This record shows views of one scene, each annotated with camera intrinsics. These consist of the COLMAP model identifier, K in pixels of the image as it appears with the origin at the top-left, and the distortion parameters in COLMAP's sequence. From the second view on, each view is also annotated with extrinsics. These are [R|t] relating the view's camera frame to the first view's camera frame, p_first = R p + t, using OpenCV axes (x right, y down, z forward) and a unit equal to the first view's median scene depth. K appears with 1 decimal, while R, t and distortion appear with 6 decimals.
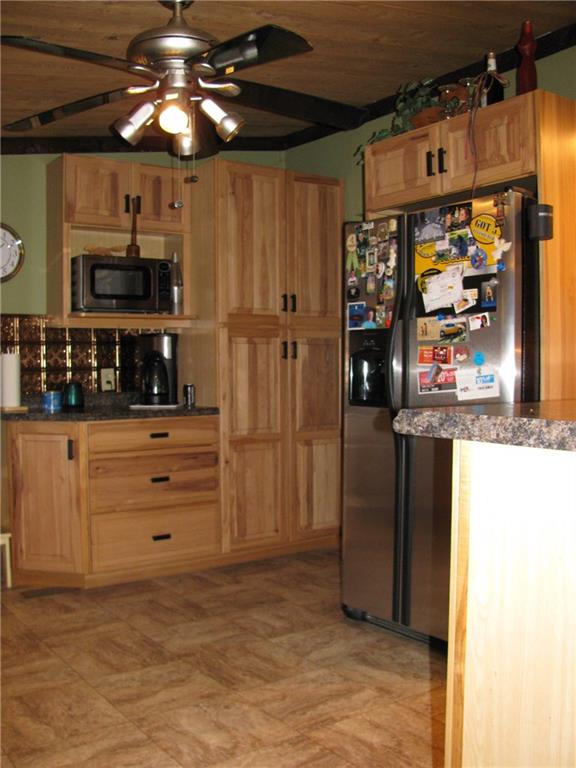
lens RADIAL K [[790.6, 0, 288.0], [0, 790.6, 384.0], [0, 0, 1]] dist [-0.209280, 0.230987]
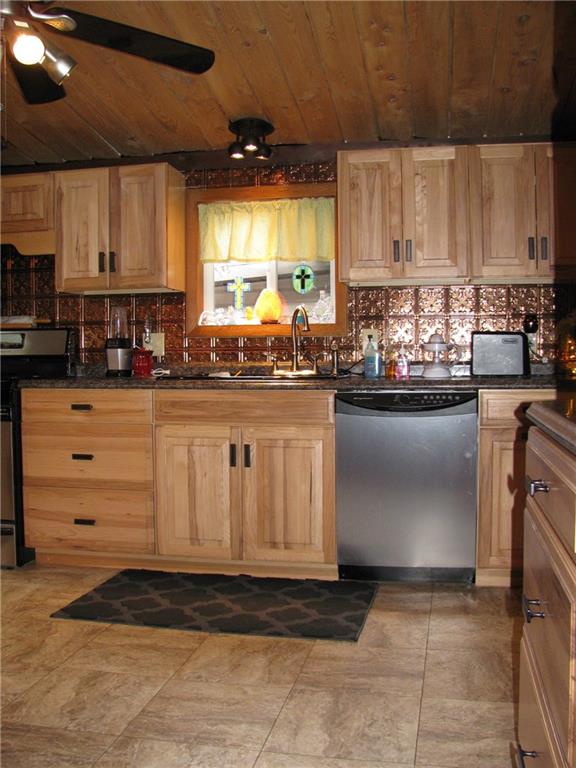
lens RADIAL K [[790.6, 0, 288.0], [0, 790.6, 384.0], [0, 0, 1]] dist [-0.209280, 0.230987]
pose [[-0.734099, 0.042586, -0.677705, 0.185516], [-0.001039, 0.997960, 0.063836, -0.004589], [0.679041, 0.047566, -0.732558, 1.456976]]
